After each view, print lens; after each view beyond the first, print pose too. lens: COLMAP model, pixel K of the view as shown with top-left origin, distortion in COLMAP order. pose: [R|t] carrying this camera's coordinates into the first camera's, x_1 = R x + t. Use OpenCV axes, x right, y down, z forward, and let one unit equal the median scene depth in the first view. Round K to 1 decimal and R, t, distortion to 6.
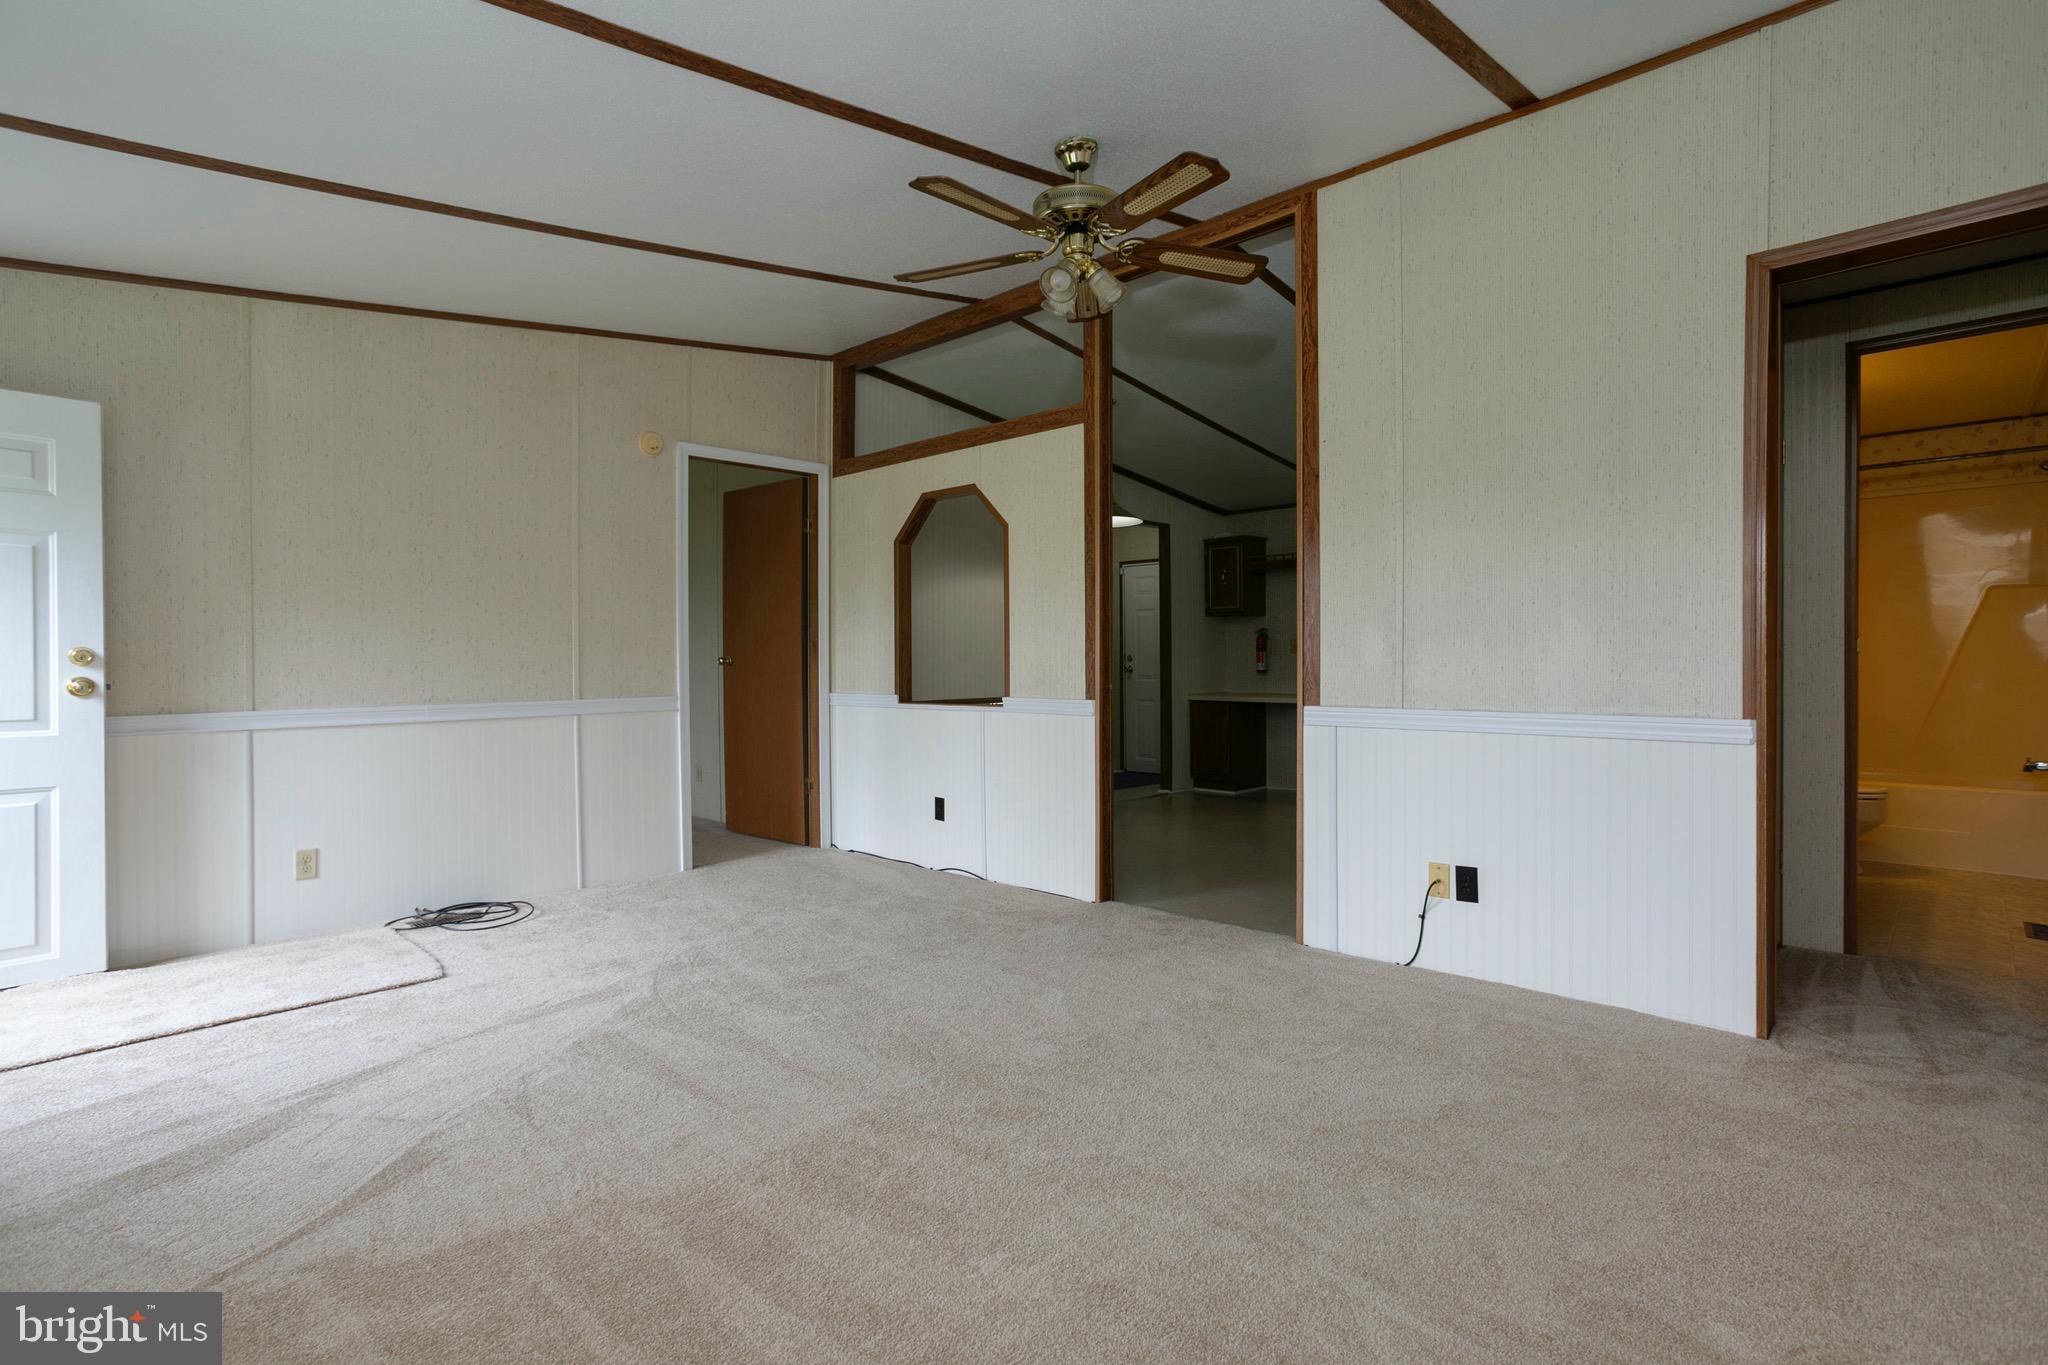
lens RADIAL K [[1014.7, 0, 1017.5], [0, 1014.7, 665.2], [0, 0, 1]] dist [-0.010192, 0.003336]
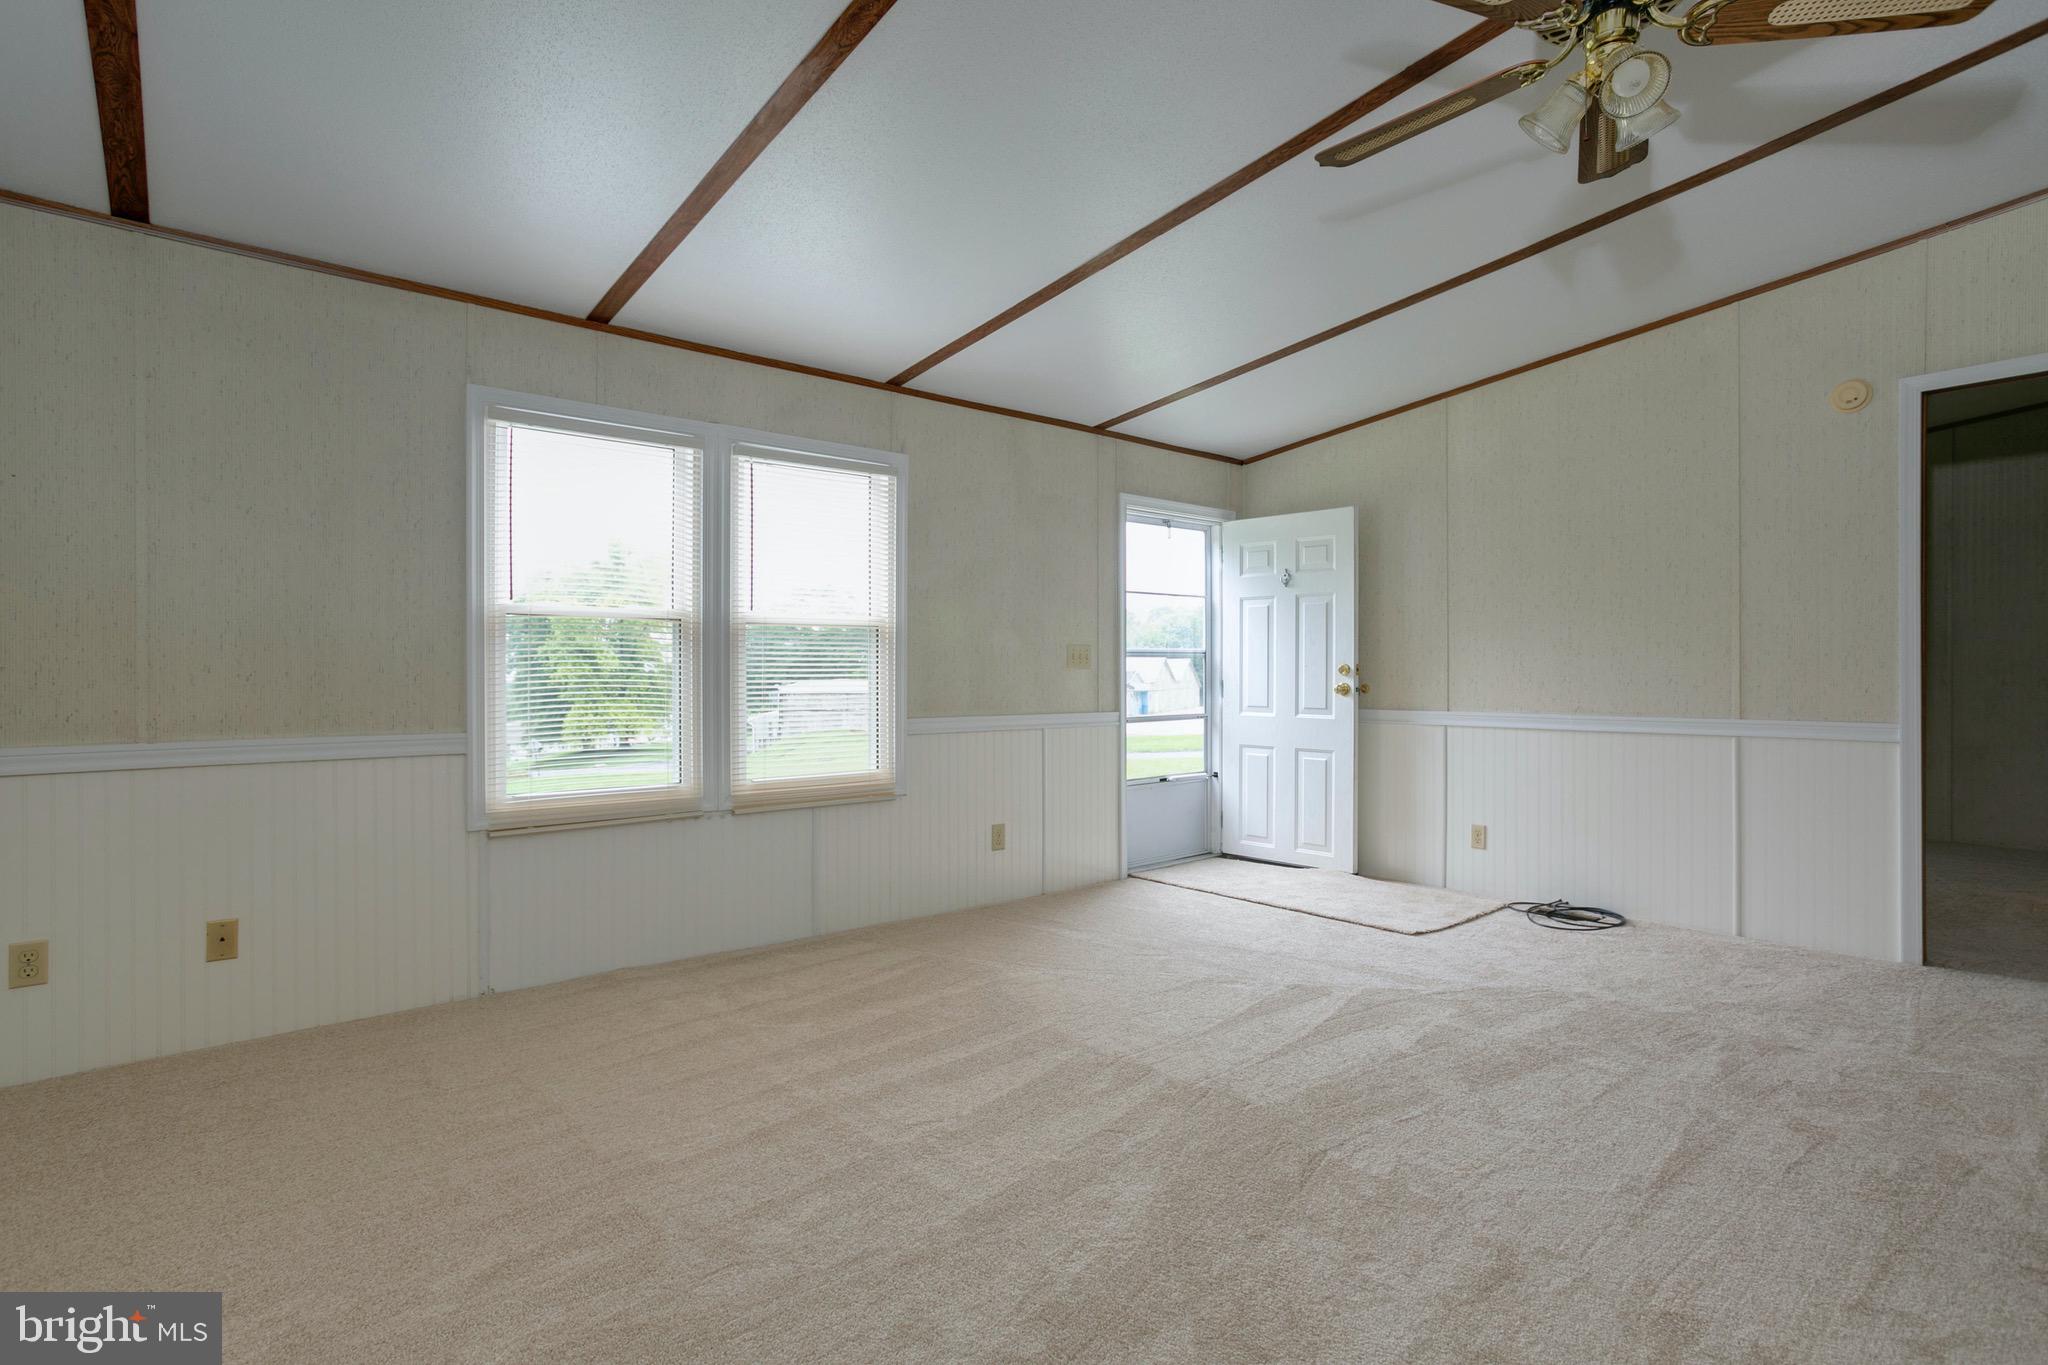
lens RADIAL K [[1014.7, 0, 1020.2], [0, 1014.7, 670.6], [0, 0, 1]] dist [-0.010192, 0.003336]
pose [[-0.107244, 0.003865, -0.994225, 0.701121], [-0.006471, 0.999969, 0.004585, -0.011614], [0.994212, 0.006926, -0.107216, 0.666398]]
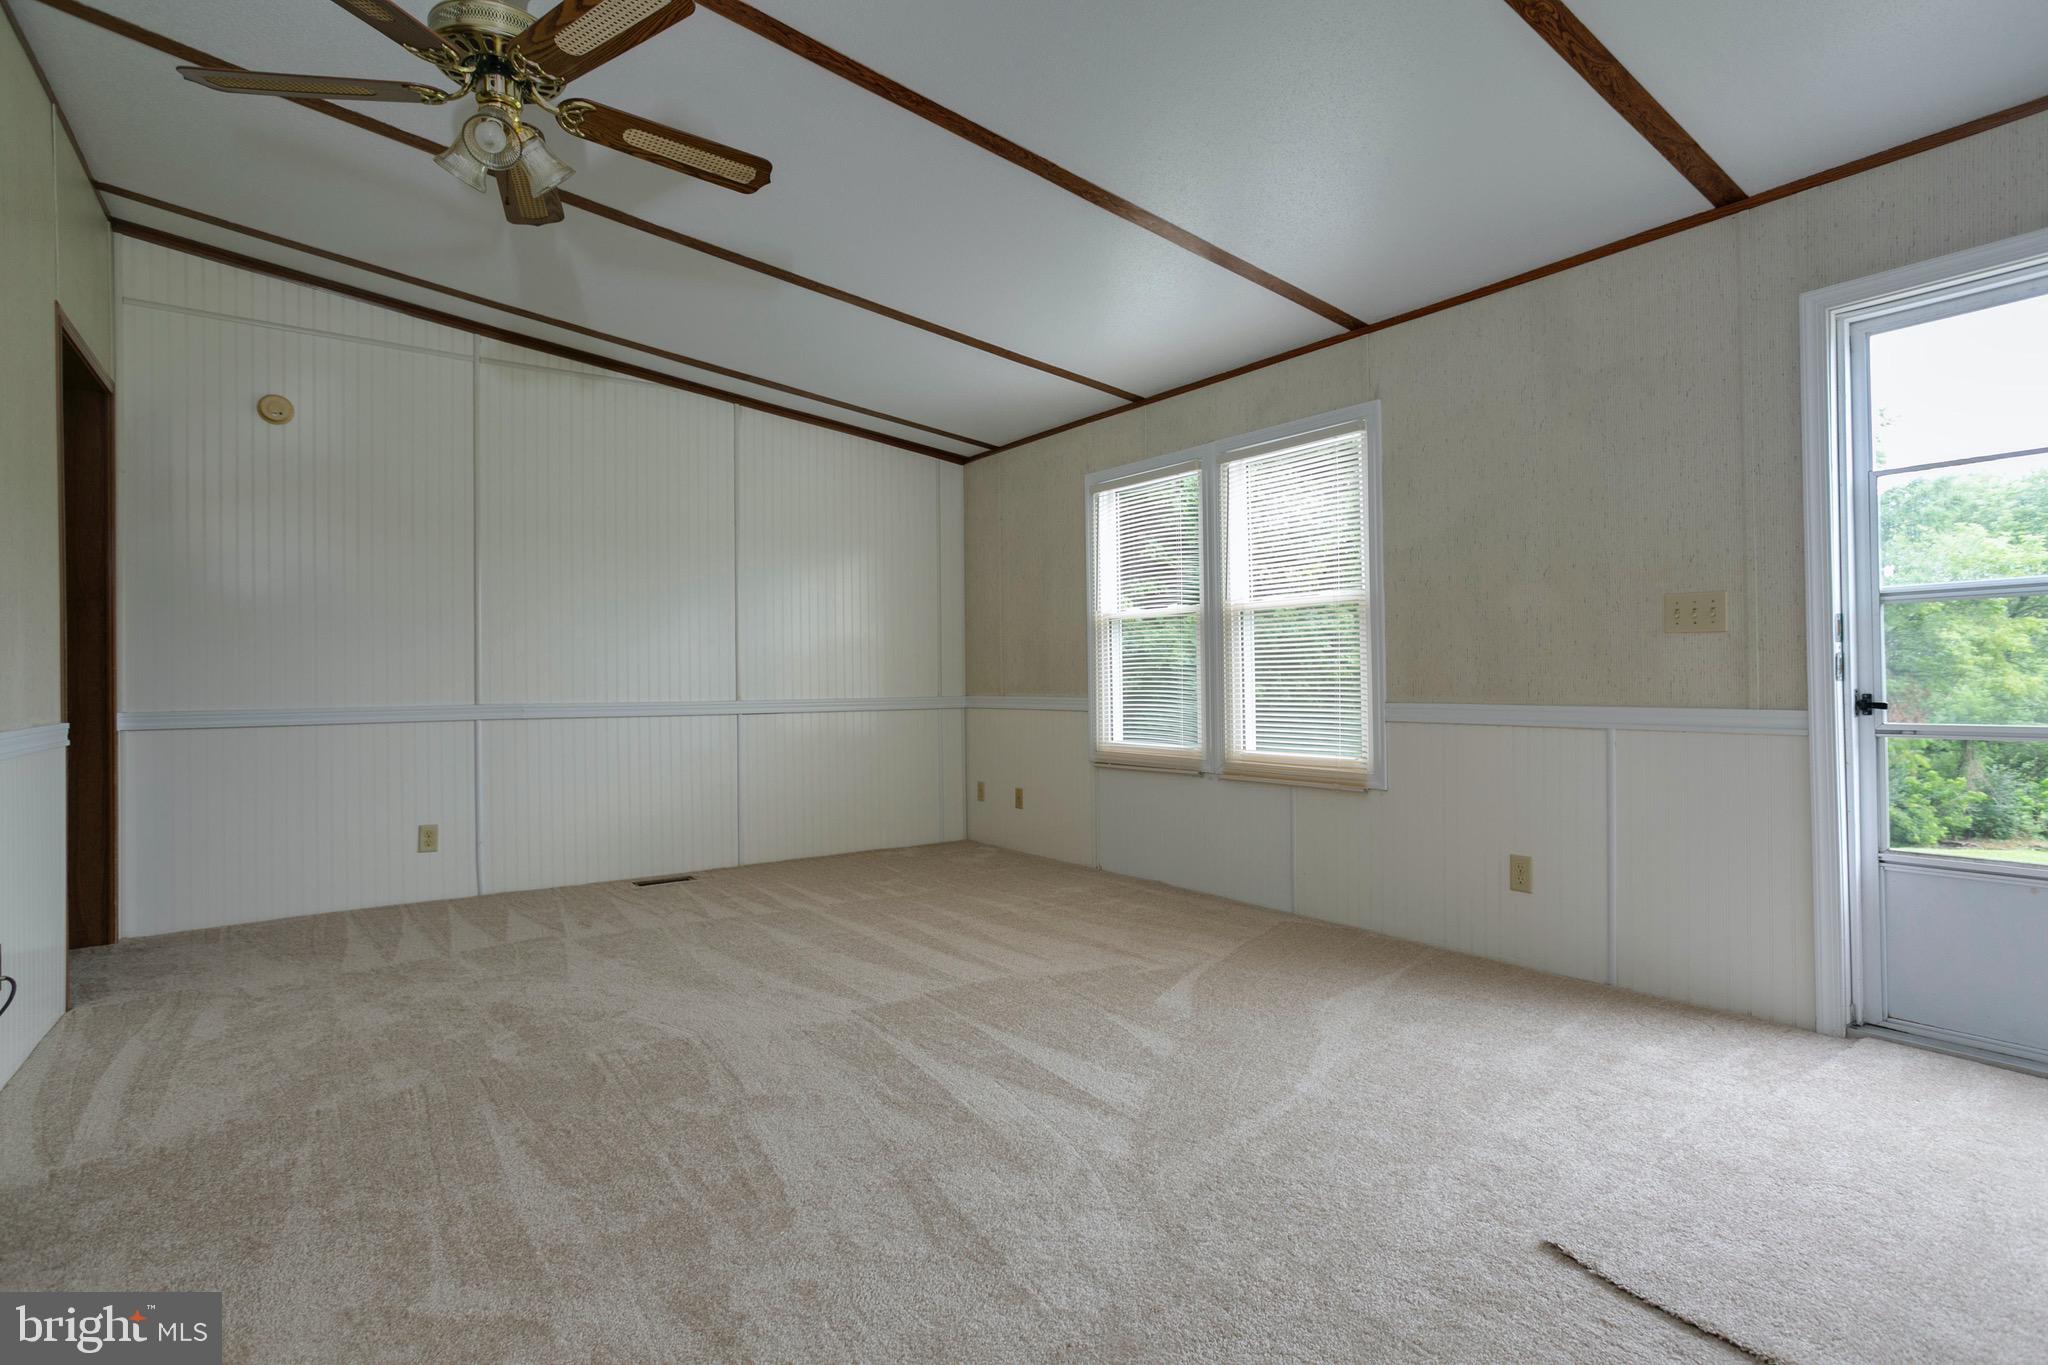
lens RADIAL K [[1014.7, 0, 1039.2], [0, 1014.7, 673.1], [0, 0, 1]] dist [-0.010192, 0.003336]
pose [[-0.986758, 0.016625, 0.161345, -0.301423], [0.016930, 0.999857, 0.000512, 0.014928], [-0.161313, 0.003236, -0.986898, 1.490565]]
